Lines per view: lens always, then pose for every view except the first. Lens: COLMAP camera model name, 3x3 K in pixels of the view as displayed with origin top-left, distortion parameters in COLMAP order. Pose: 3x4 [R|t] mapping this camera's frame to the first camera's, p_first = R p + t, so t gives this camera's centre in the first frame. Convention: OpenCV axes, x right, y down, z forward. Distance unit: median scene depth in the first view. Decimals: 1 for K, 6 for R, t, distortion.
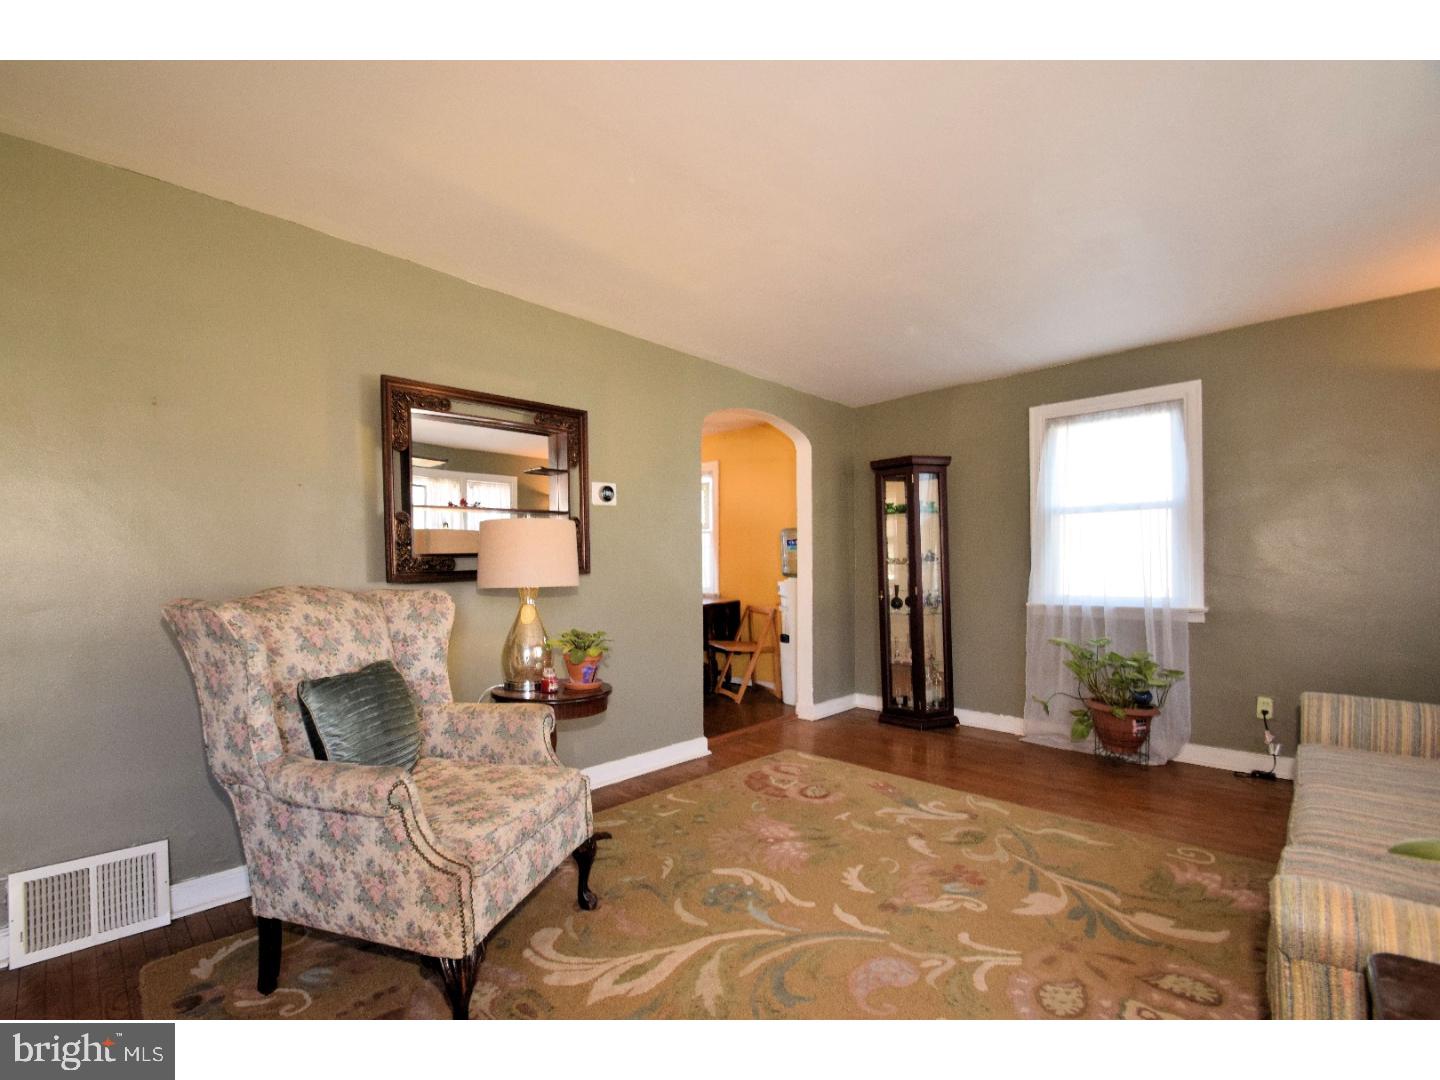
lens RADIAL K [[640.1, 0, 717.2], [0, 640.1, 574.0], [0, 0, 1]] dist [0.000010, -0.016661]
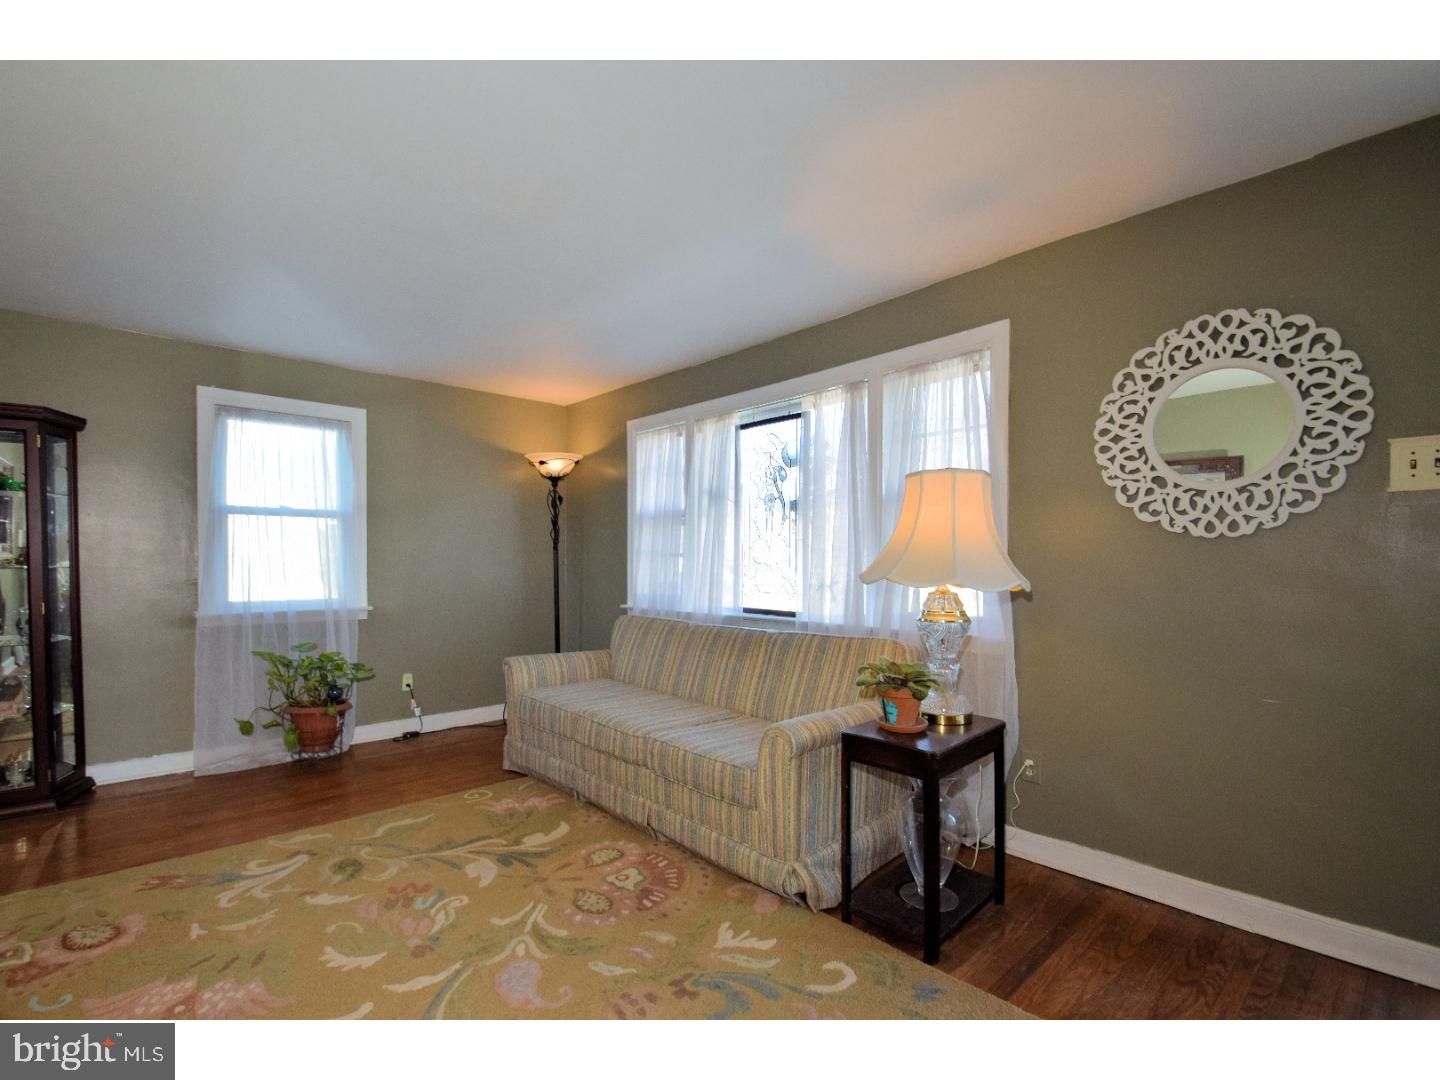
lens RADIAL K [[648.8, 0, 678.2], [0, 648.8, 565.0], [0, 0, 1]] dist [0.012352, -0.016252]
pose [[0.084176, 0.004950, 0.996439, -0.375469], [0.005309, 0.999971, -0.005416, -0.013270], [-0.996437, 0.005746, 0.084147, 0.329352]]
